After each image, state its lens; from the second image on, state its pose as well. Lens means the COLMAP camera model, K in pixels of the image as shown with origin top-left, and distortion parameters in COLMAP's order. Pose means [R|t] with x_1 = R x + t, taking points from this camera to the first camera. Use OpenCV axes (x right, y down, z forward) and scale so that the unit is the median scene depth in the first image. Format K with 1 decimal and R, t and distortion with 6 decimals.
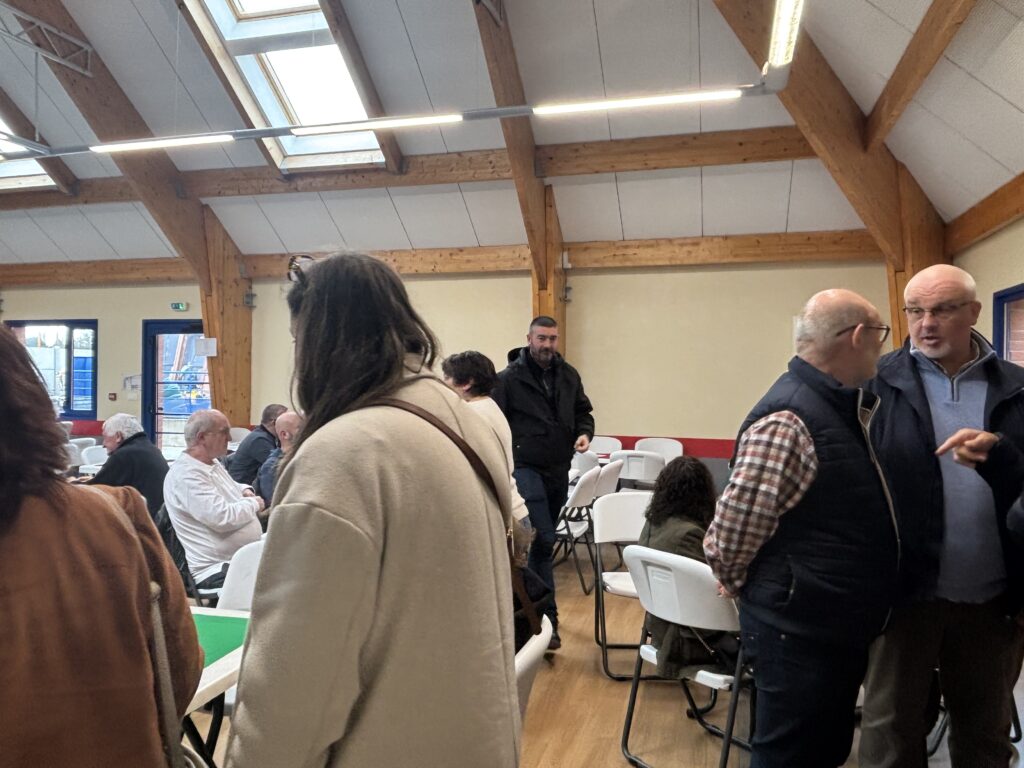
lens RADIAL K [[770.5, 0, 500.7], [0, 770.5, 387.0], [0, 0, 1]] dist [0.044226, -0.061586]
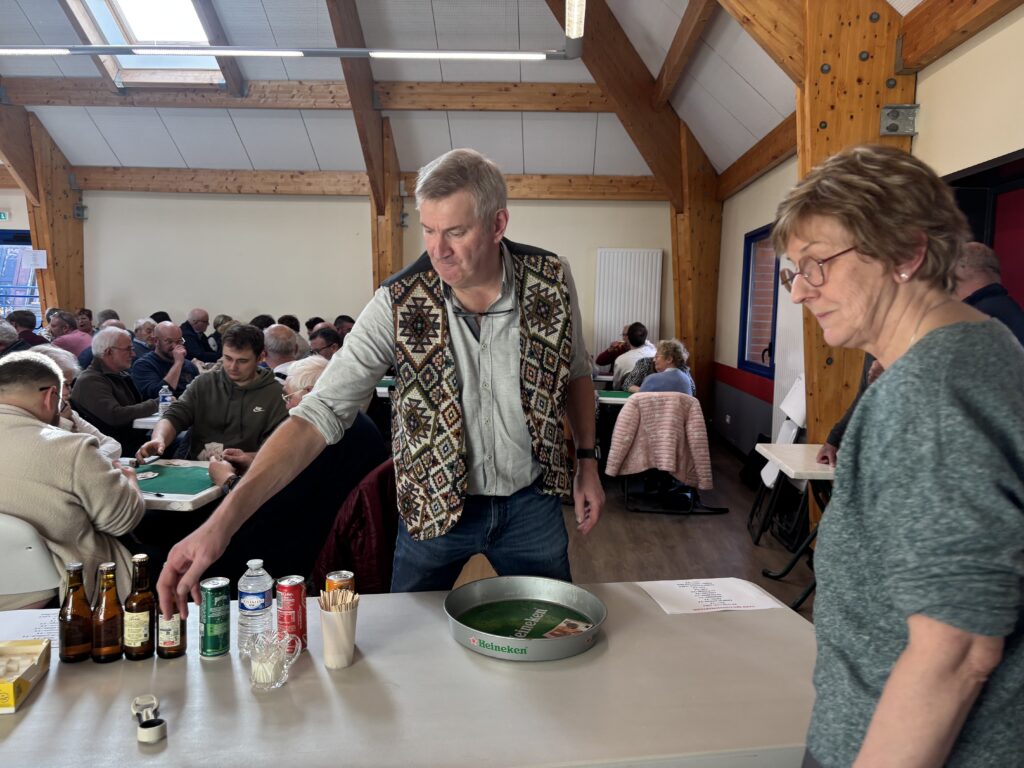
lens RADIAL K [[770.5, 0, 516.1], [0, 770.5, 378.8], [0, 0, 1]] dist [0.044226, -0.061586]
pose [[0.976444, -0.002861, 0.215752, 0.005137], [-0.015125, 0.996545, 0.081663, 0.012000], [-0.215240, -0.083003, 0.973027, -0.123713]]
